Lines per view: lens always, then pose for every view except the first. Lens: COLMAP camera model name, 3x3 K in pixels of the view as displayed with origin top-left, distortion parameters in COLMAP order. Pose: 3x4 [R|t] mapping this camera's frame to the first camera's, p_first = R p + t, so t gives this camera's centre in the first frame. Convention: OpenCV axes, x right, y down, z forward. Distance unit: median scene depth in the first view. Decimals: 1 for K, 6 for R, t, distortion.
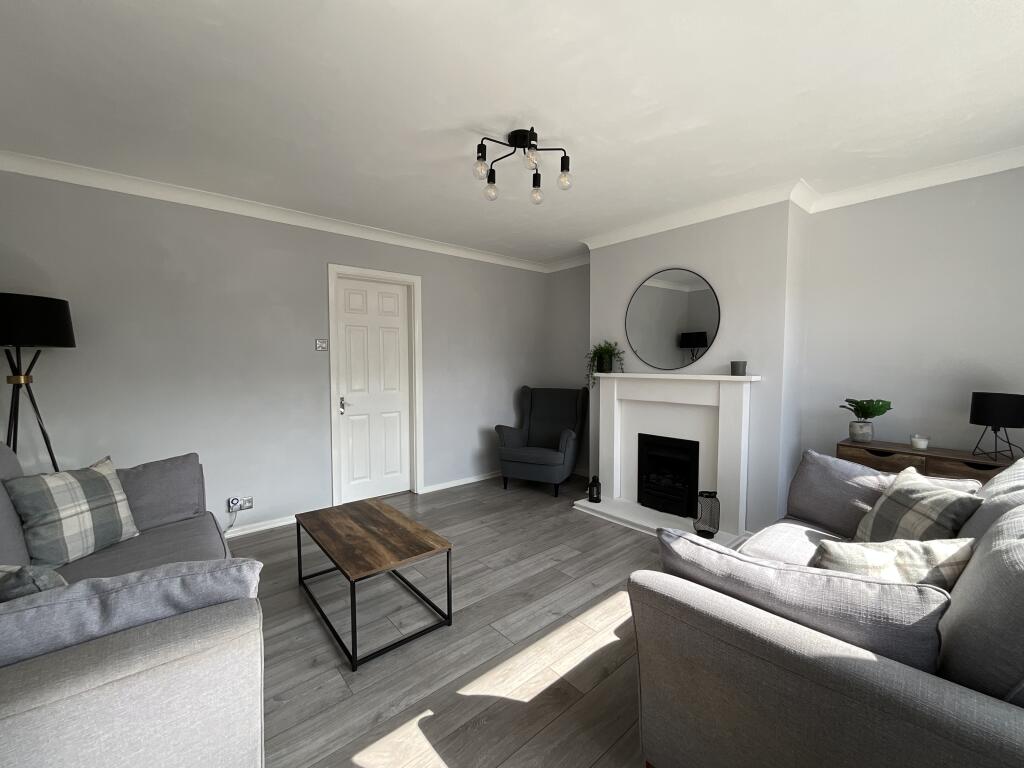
lens RADIAL K [[416.4, 0, 511.5], [0, 416.4, 386.6], [0, 0, 1]] dist [-0.003059, -0.000017]
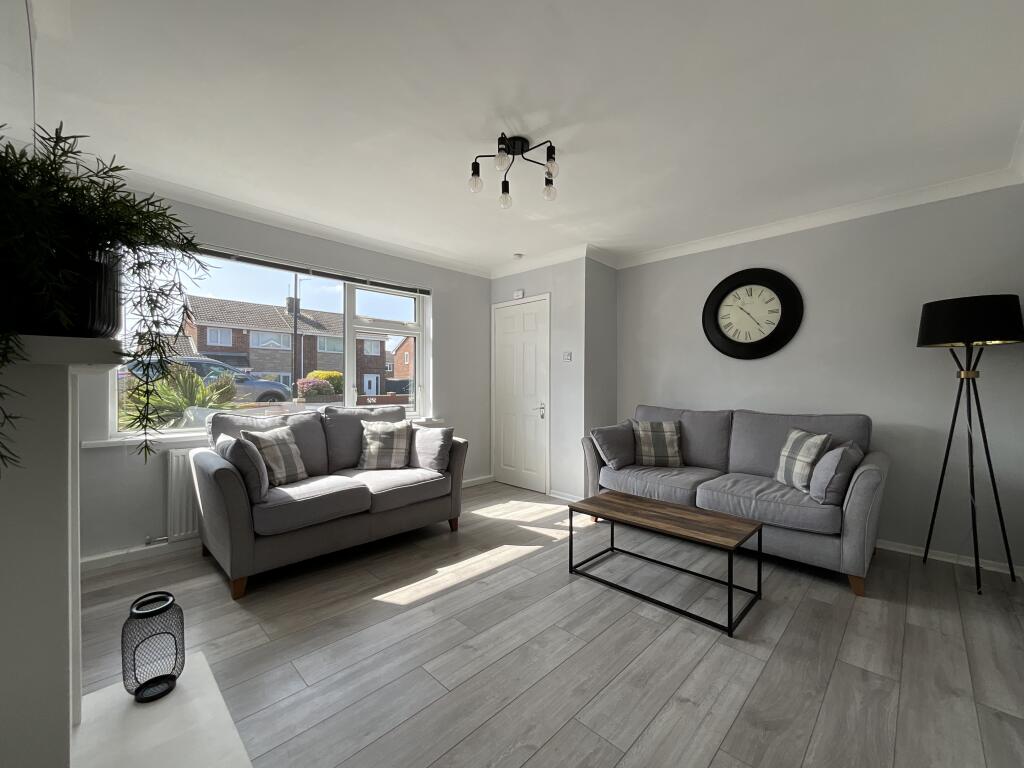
lens RADIAL K [[416.4, 0, 511.5], [0, 416.4, 386.6], [0, 0, 1]] dist [-0.003059, -0.000017]
pose [[-0.996717, -0.001509, -0.080954, 0.117358], [-0.007098, 0.997605, 0.068797, -0.052650], [0.080656, 0.069146, -0.994341, 2.021805]]
